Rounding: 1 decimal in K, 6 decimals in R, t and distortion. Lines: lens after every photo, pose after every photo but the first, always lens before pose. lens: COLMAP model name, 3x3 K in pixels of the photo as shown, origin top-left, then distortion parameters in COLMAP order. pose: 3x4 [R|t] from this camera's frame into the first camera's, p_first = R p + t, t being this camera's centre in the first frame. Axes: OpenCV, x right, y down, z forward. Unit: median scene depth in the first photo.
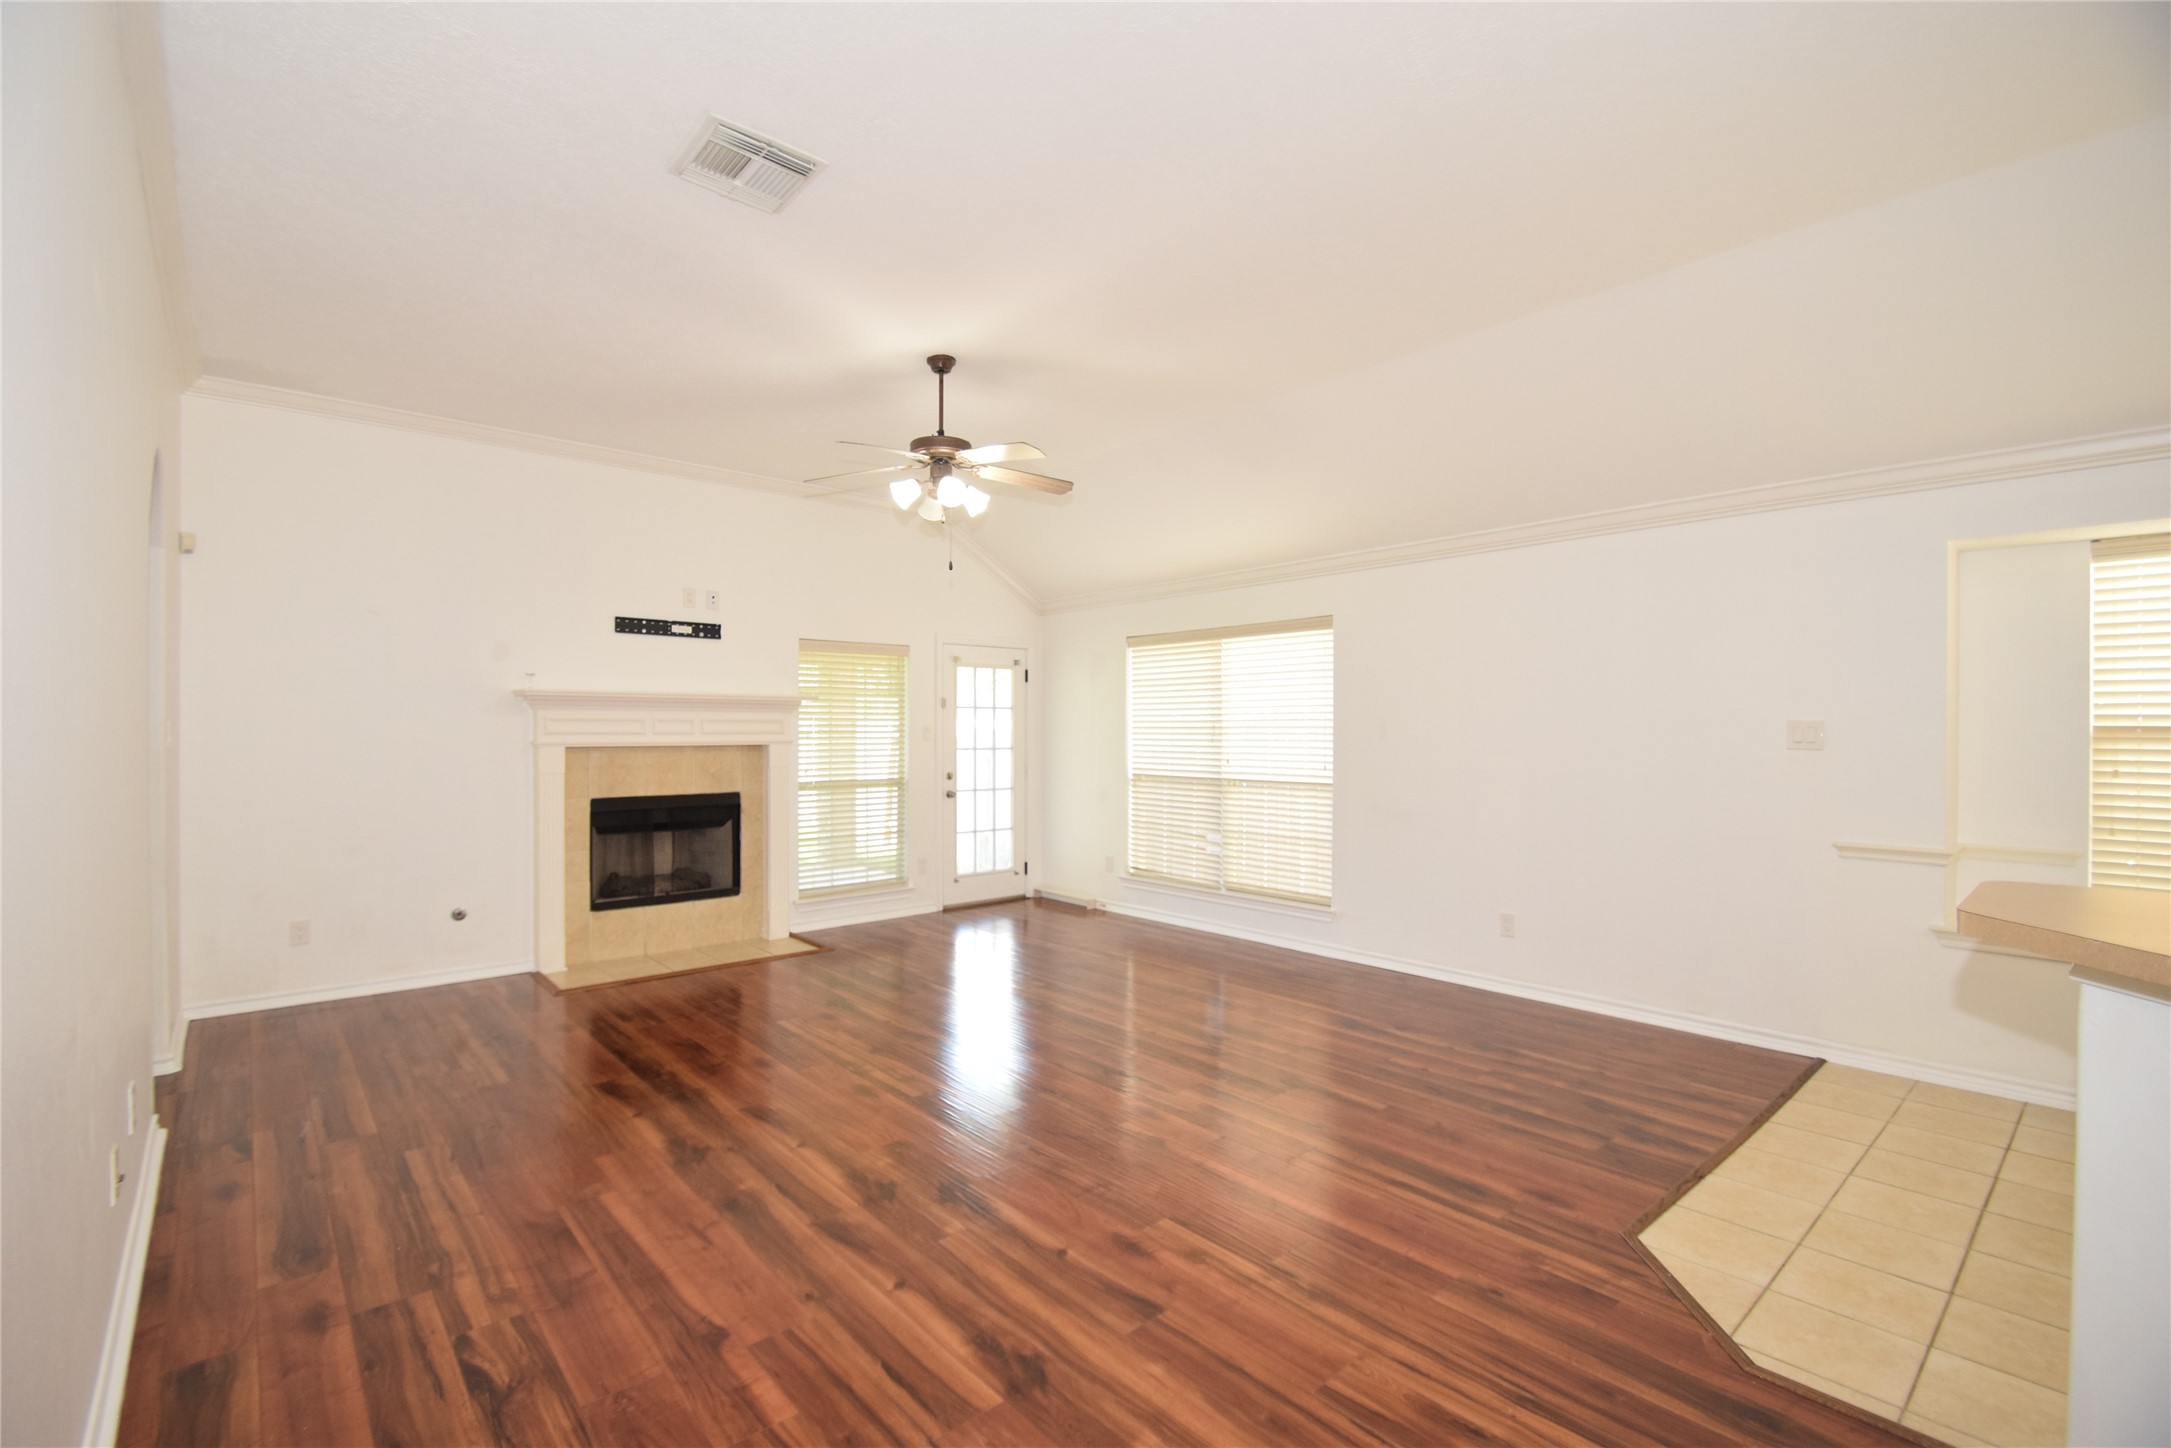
lens RADIAL K [[955.7, 0, 1041.1], [0, 955.7, 727.7], [0, 0, 1]] dist [-0.000560, -0.005834]
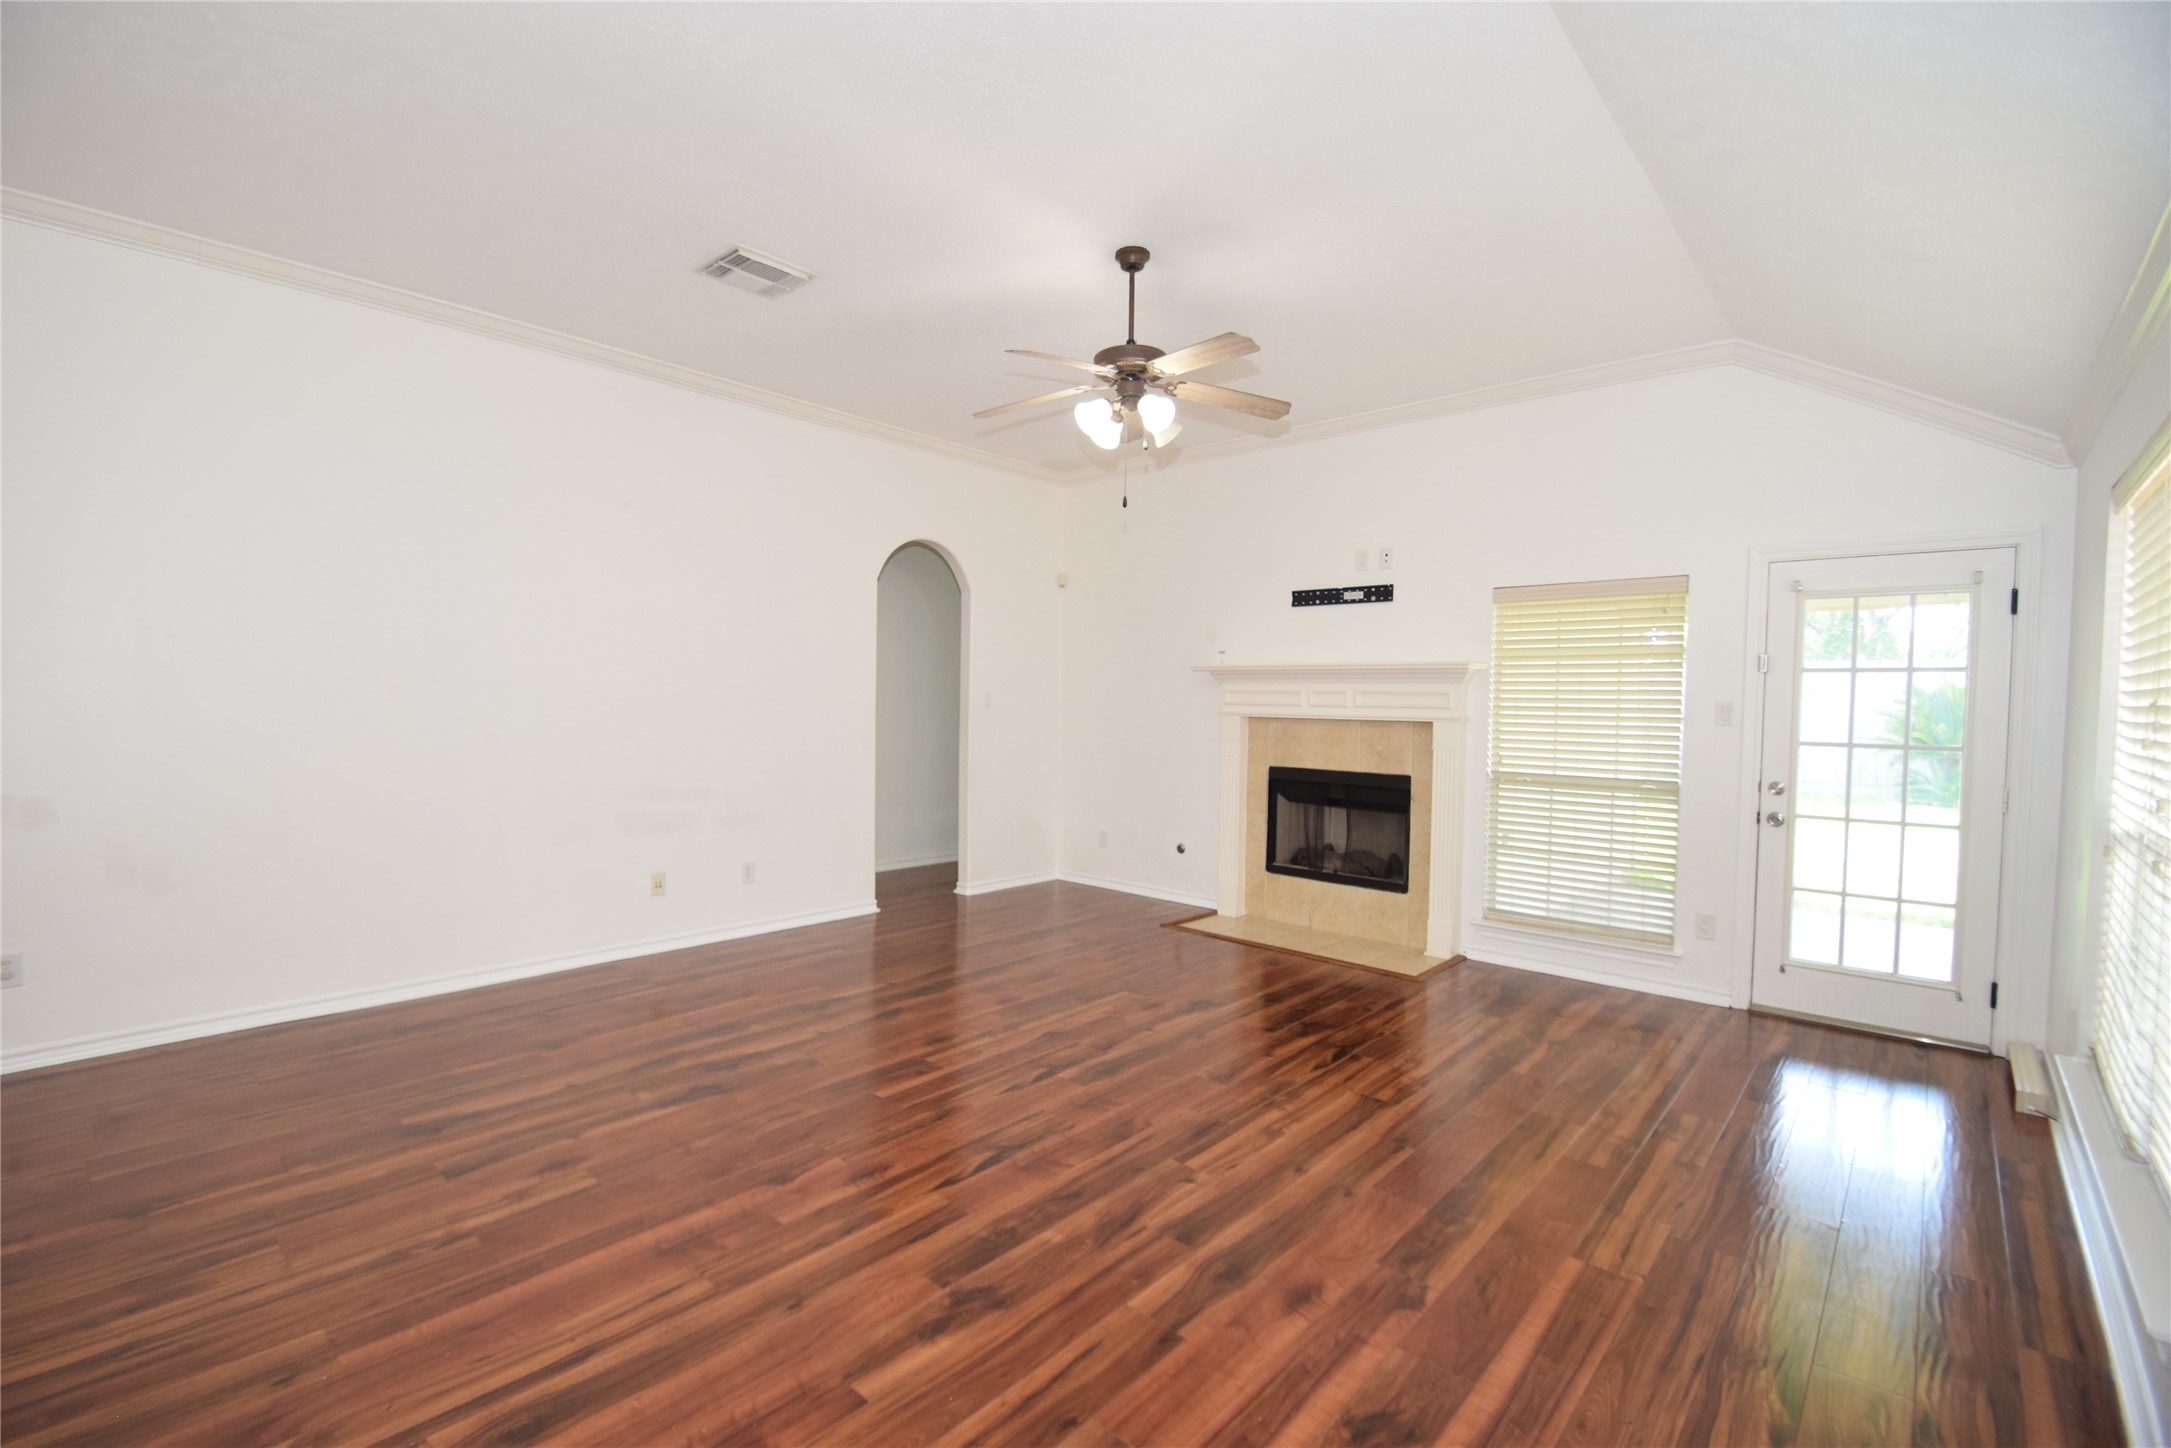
lens RADIAL K [[955.7, 0, 1066.8], [0, 955.7, 721.5], [0, 0, 1]] dist [-0.000560, -0.005834]
pose [[0.132296, 0.027592, -0.990826, 0.538045], [-0.013192, 0.999573, 0.026074, -0.000074], [0.991123, 0.009621, 0.132603, 0.619054]]
